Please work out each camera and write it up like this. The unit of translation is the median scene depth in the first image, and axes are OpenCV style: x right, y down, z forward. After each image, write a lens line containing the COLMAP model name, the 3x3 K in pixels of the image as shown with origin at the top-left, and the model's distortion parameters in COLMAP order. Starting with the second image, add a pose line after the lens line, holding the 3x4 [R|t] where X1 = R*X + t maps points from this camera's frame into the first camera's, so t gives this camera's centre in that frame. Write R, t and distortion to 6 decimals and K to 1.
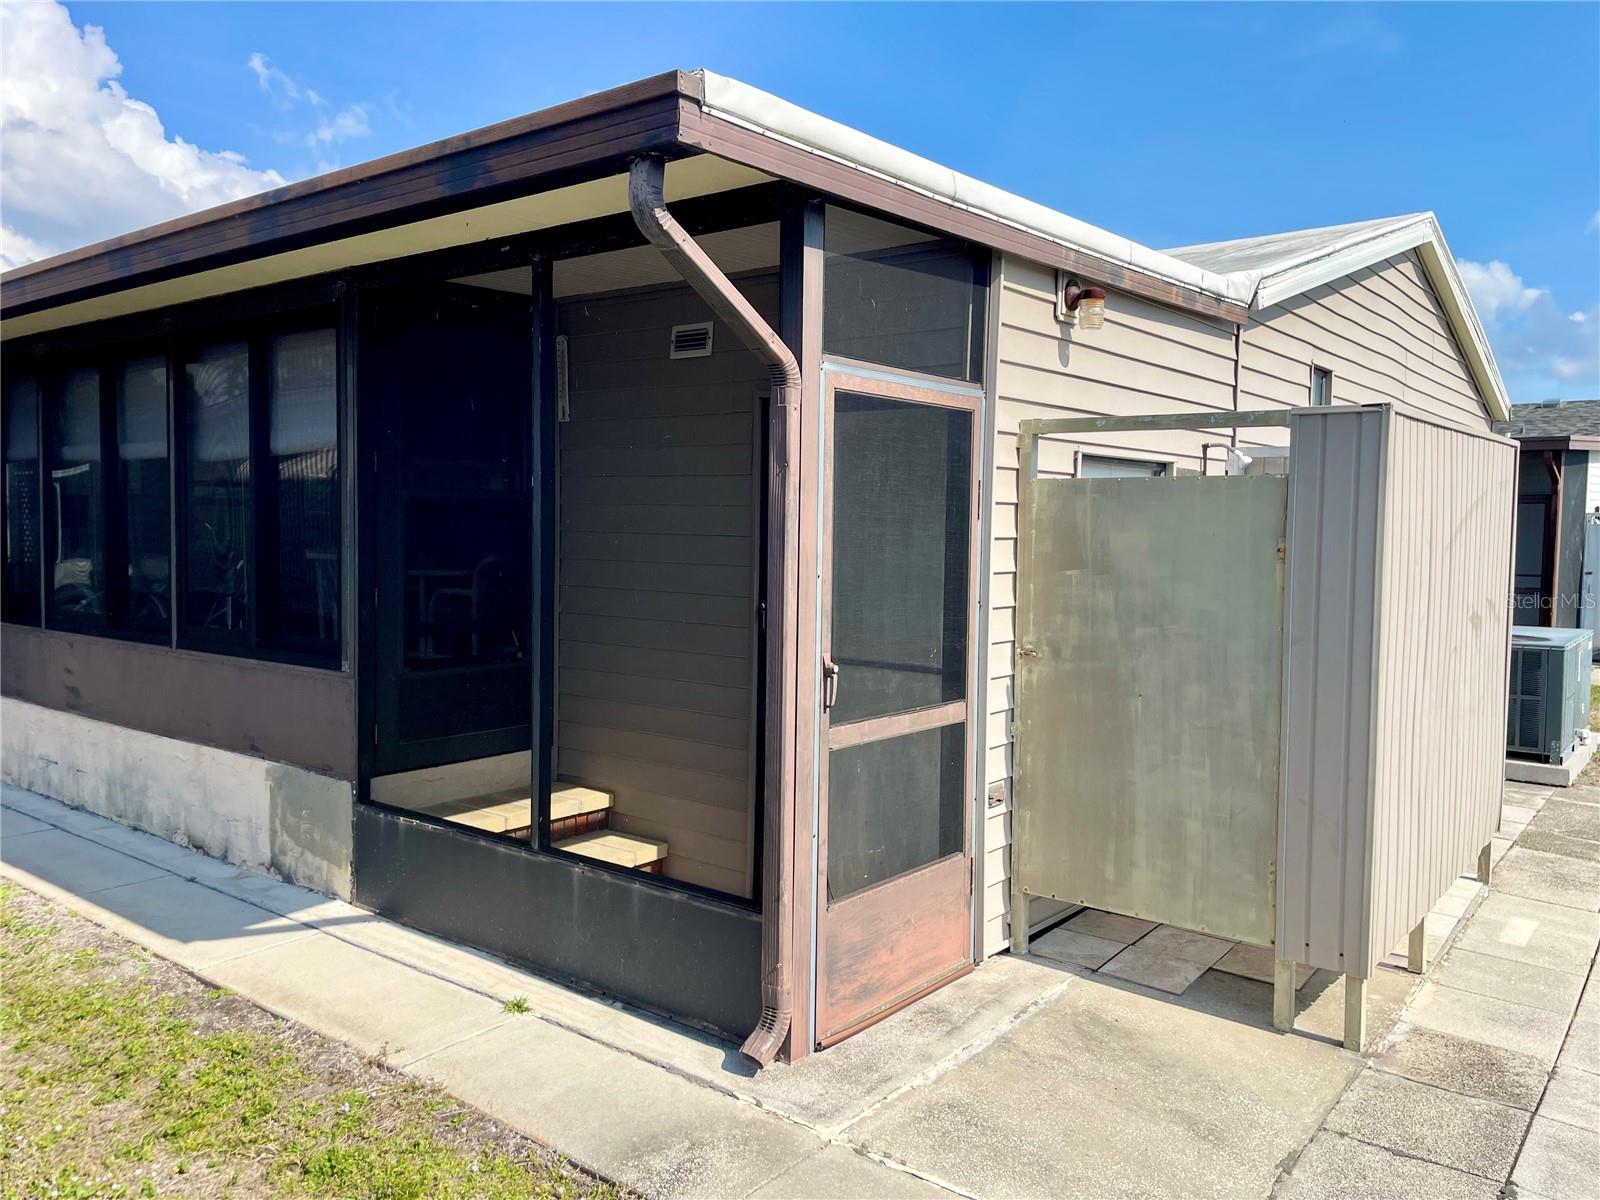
lens RADIAL K [[1200.0, 0, 800.0], [0, 1200.0, 600.0], [0, 0, 1]] dist [0.082303, -0.117261]
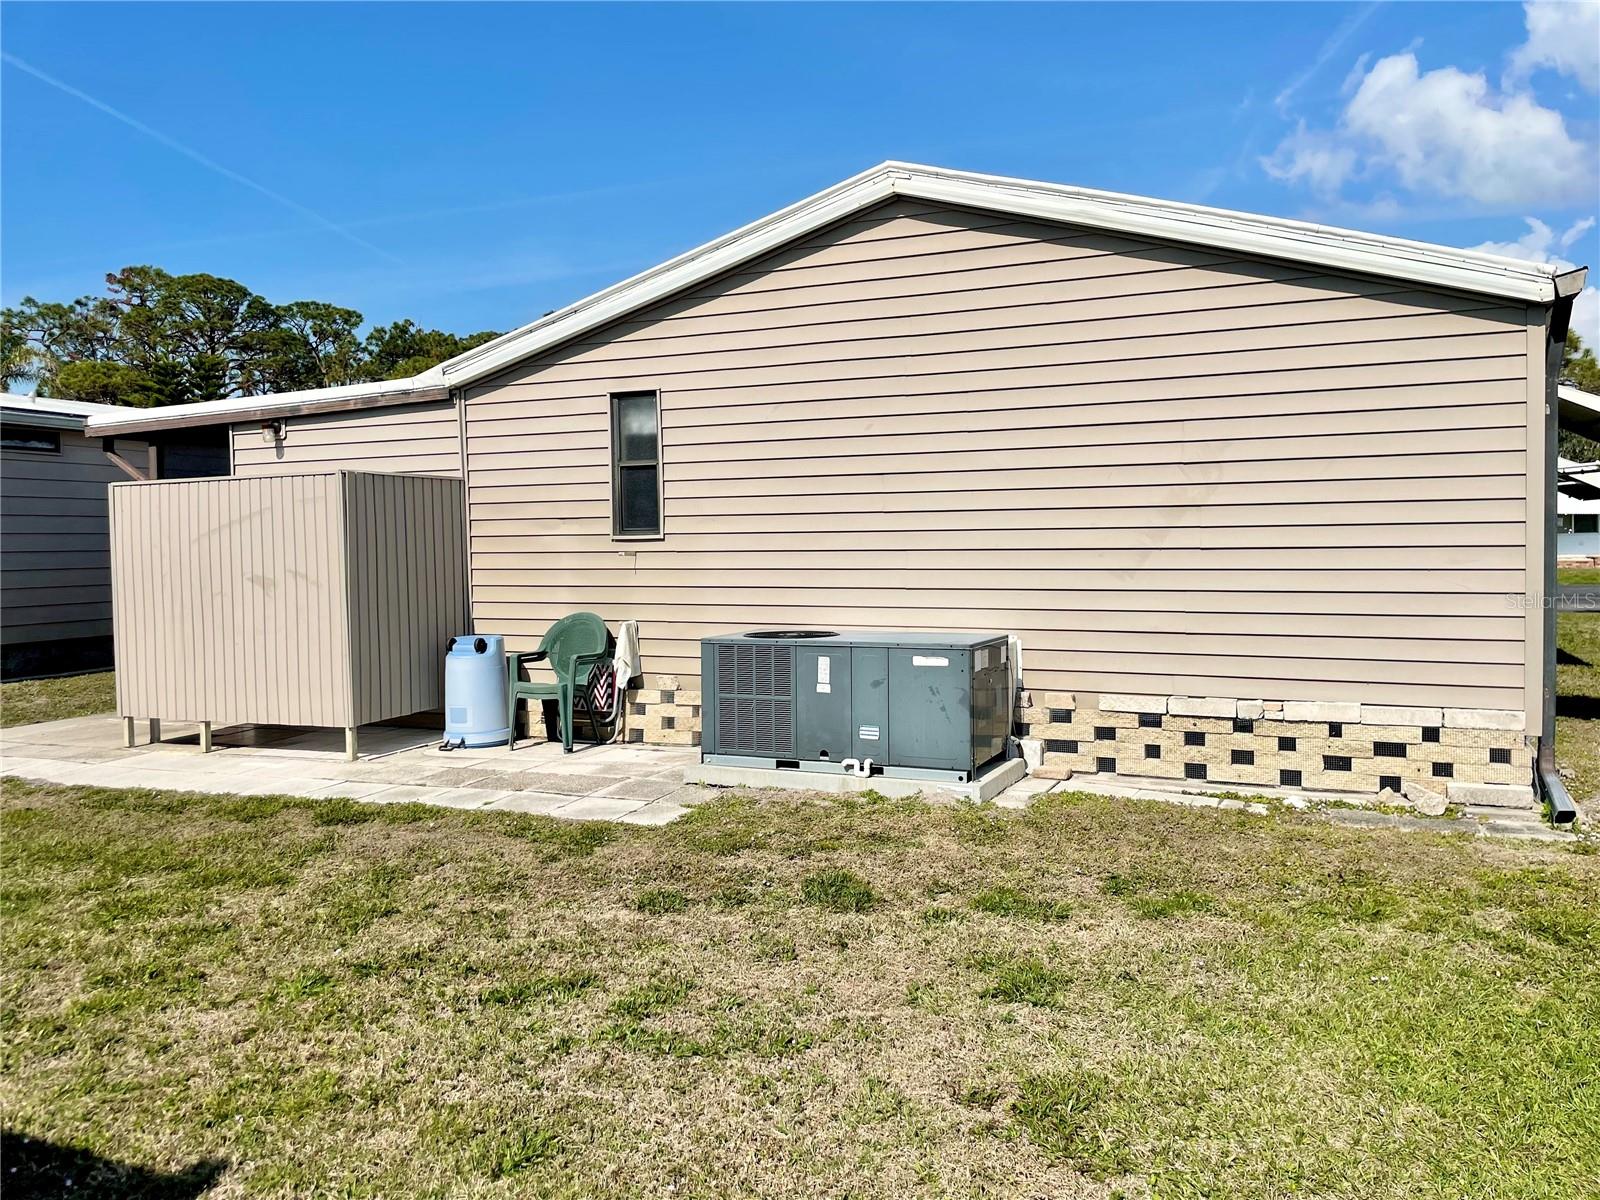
lens RADIAL K [[1214.9, 0, 809.1], [0, 1214.9, 579.6], [0, 0, 1]] dist [0.092377, -0.122764]
pose [[0.249205, 0.018972, -0.968265, 2.836640], [-0.039497, 0.999175, 0.009413, -0.039184], [0.967645, 0.035898, 0.249749, 1.501949]]
